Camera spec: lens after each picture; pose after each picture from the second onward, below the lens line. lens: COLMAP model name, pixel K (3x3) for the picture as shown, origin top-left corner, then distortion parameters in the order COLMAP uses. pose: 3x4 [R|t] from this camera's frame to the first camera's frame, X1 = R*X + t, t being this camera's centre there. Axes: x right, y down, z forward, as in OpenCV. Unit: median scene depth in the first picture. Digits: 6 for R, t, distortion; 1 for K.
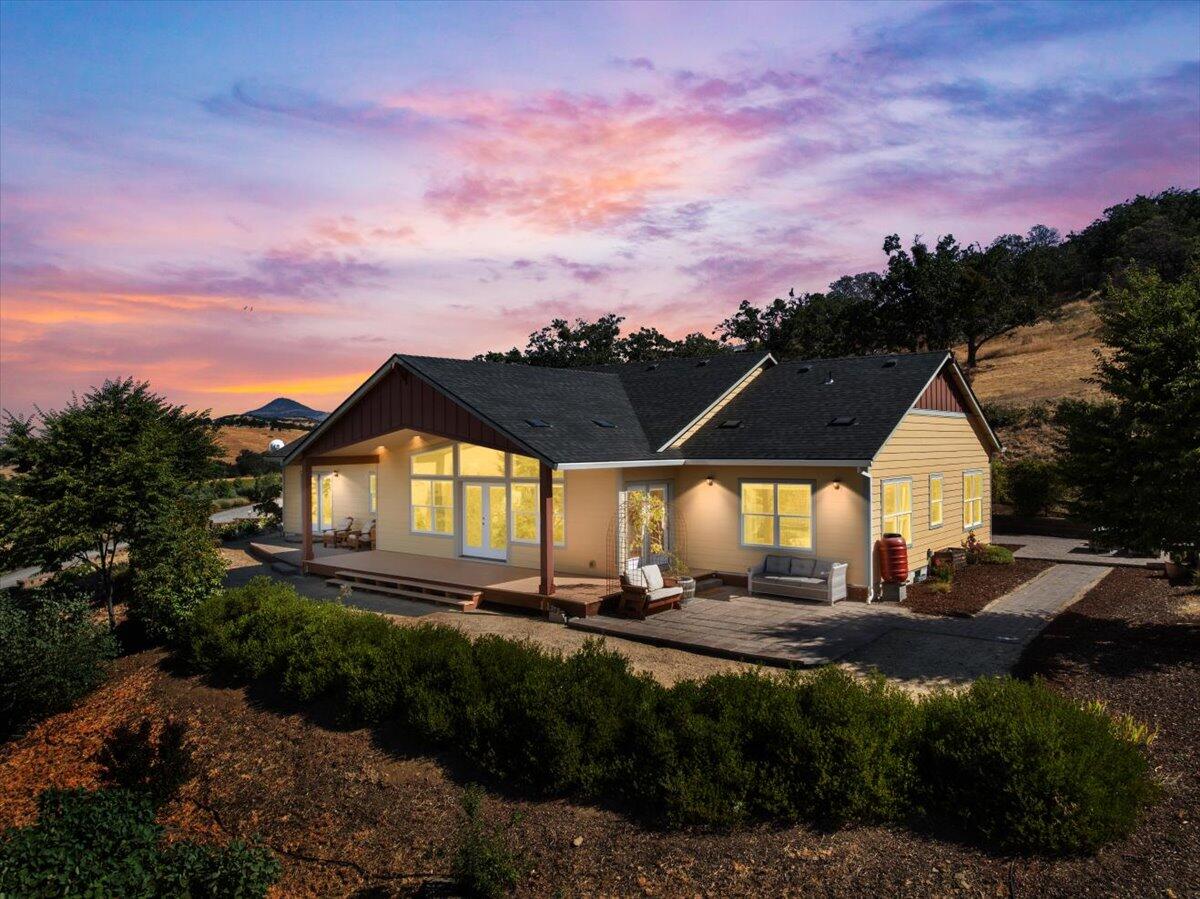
lens RADIAL K [[841.5, 0, 600.0], [0, 841.5, 449.5], [0, 0, 1]] dist [-0.057457, 0.028071]
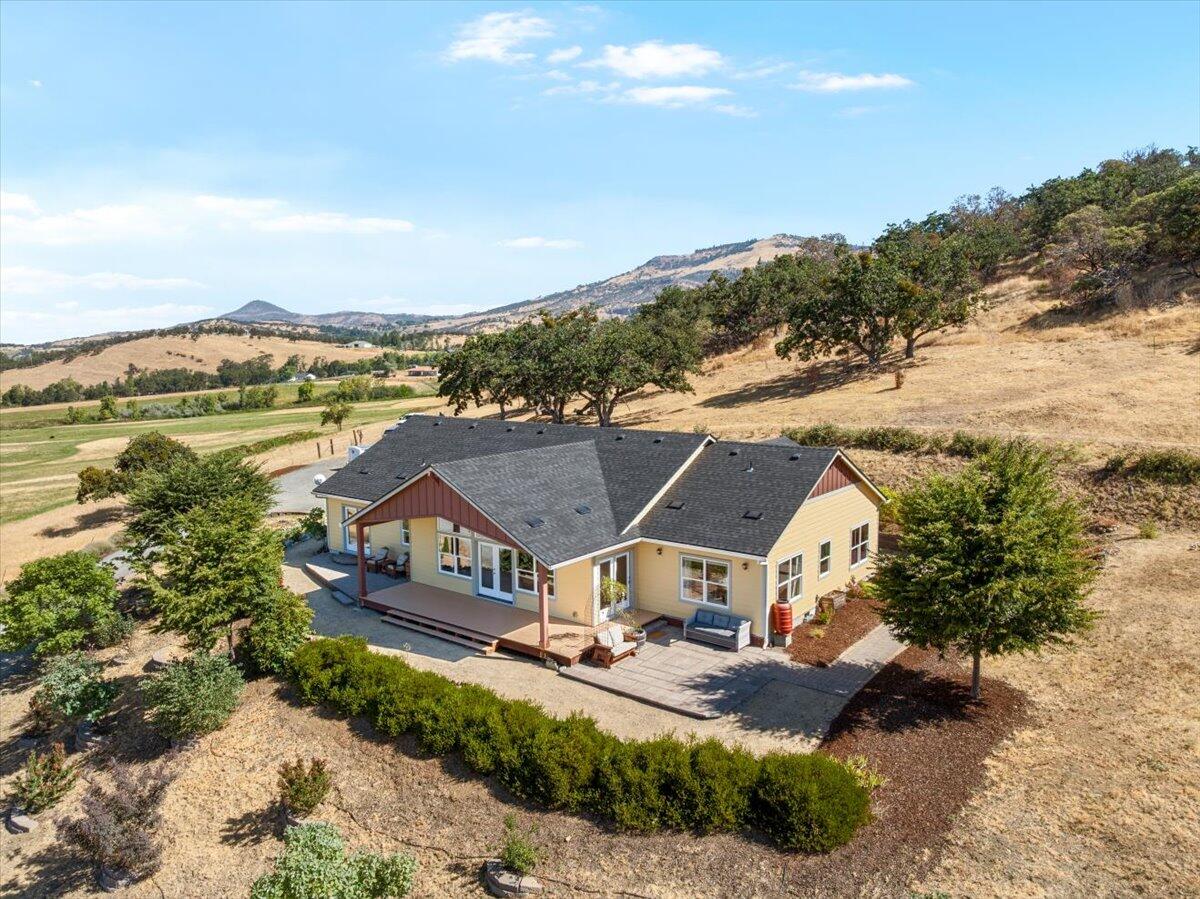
lens RADIAL K [[839.5, 0, 600.0], [0, 839.5, 449.5], [0, 0, 1]] dist [-0.043677, 0.002644]
pose [[0.999762, -0.004290, 0.021367, 0.005768], [0.001758, 0.993117, 0.117112, -0.421113], [-0.021722, -0.117047, 0.992889, -0.510602]]
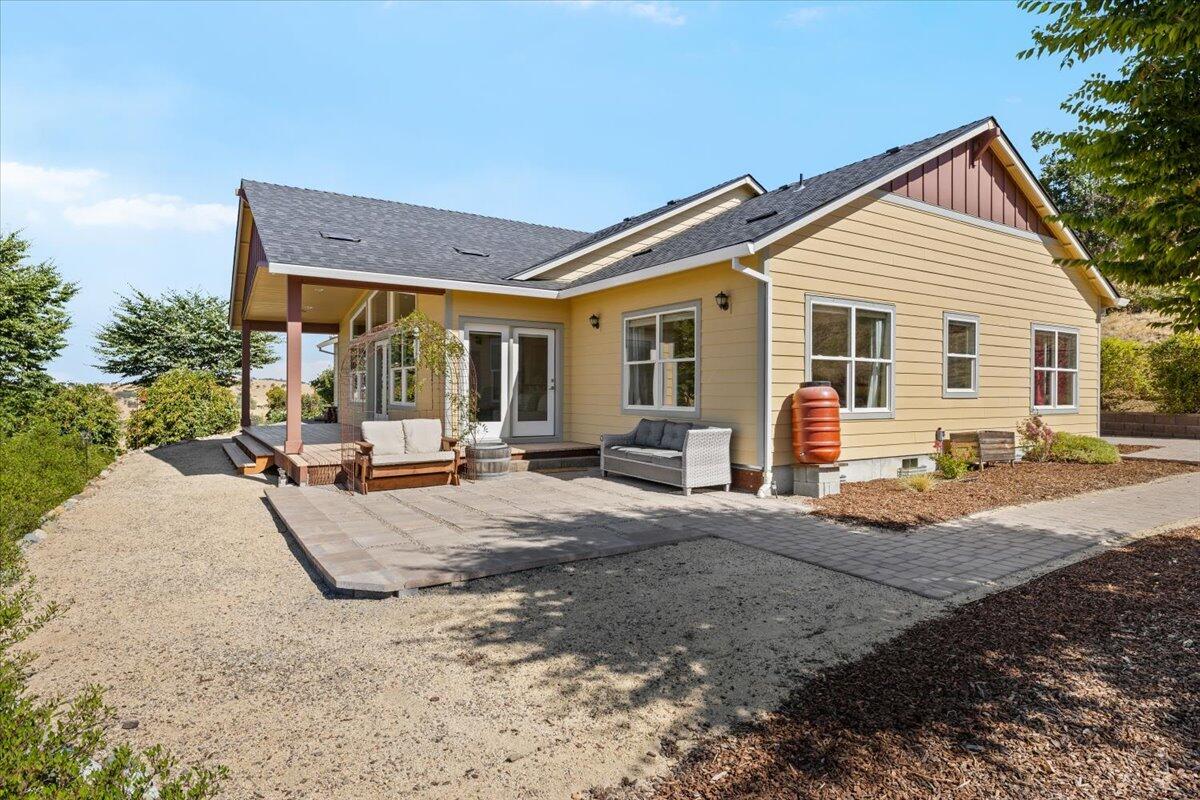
lens RADIAL K [[656.6, 0, 598.3], [0, 656.6, 394.7], [0, 0, 1]] dist [-0.001259, -0.000444]
pose [[0.951296, 0.014574, -0.307933, 0.446001], [-0.014654, 0.999891, 0.002053, 0.143334], [0.307929, 0.002560, 0.951406, 0.667951]]
